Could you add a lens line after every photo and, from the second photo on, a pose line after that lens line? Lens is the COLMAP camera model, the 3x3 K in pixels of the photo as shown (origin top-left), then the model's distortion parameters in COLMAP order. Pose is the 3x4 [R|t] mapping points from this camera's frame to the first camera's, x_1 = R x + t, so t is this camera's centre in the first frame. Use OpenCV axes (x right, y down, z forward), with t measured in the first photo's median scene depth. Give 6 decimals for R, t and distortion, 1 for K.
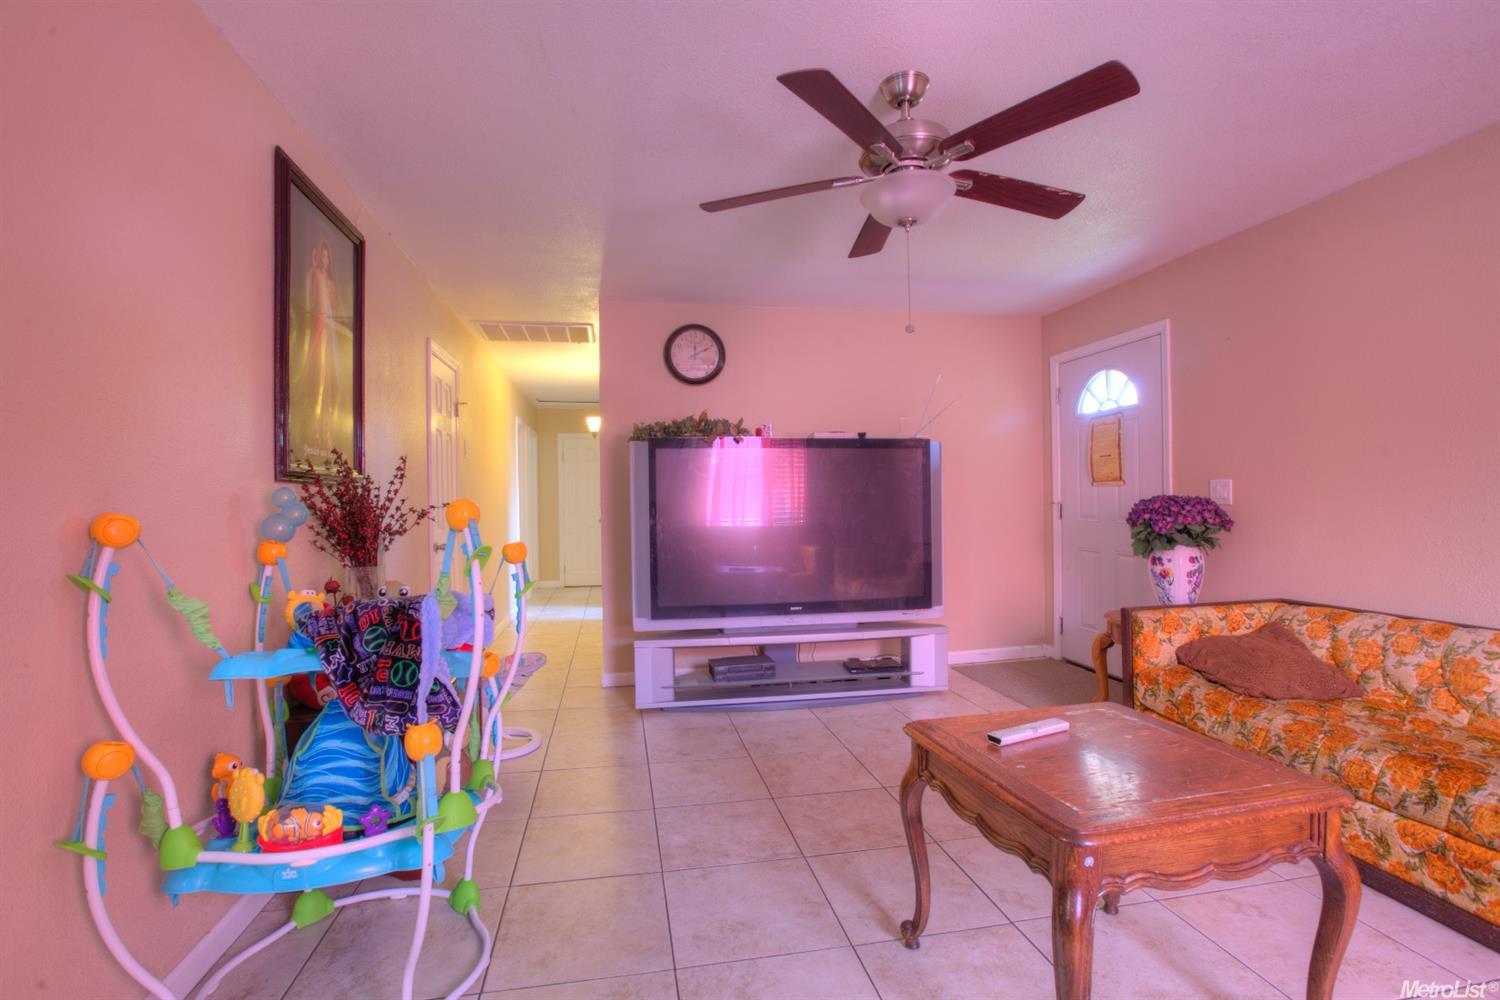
lens RADIAL K [[688.6, 0, 743.0], [0, 688.6, 497.0], [0, 0, 1]] dist [-0.026928, 0.004469]
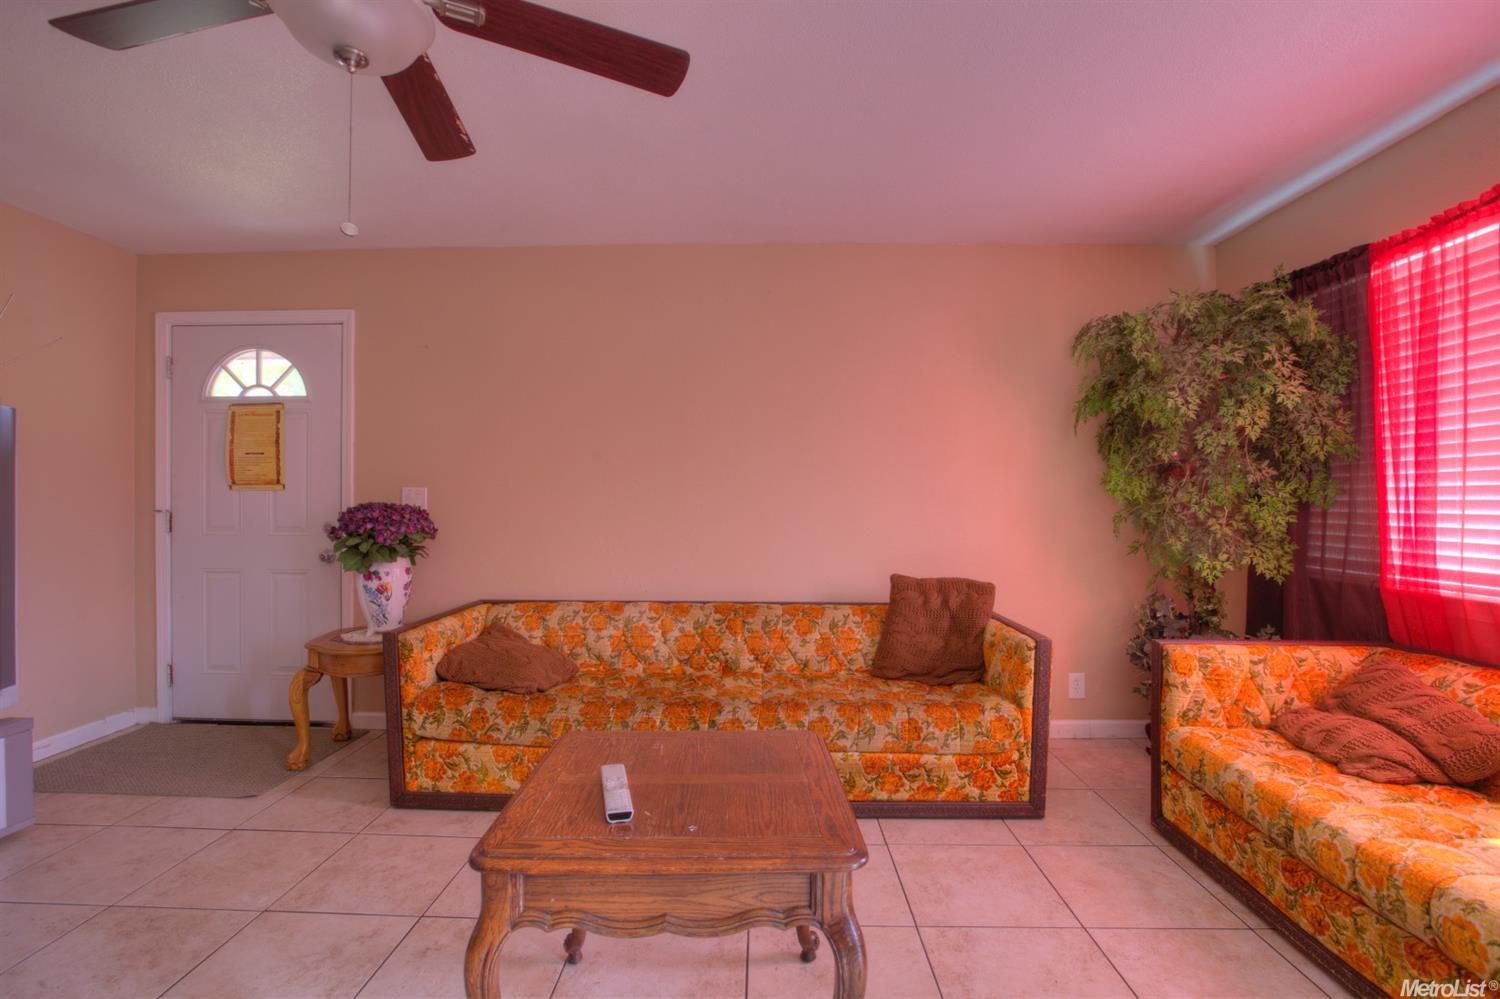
lens RADIAL K [[688.6, 0, 745.1], [0, 688.6, 498.3], [0, 0, 1]] dist [-0.026928, 0.004469]
pose [[0.216577, 0.021303, 0.976033, -0.196180], [-0.009945, 0.999758, -0.019614, 0.005322], [-0.976215, -0.005459, 0.216737, 0.374941]]
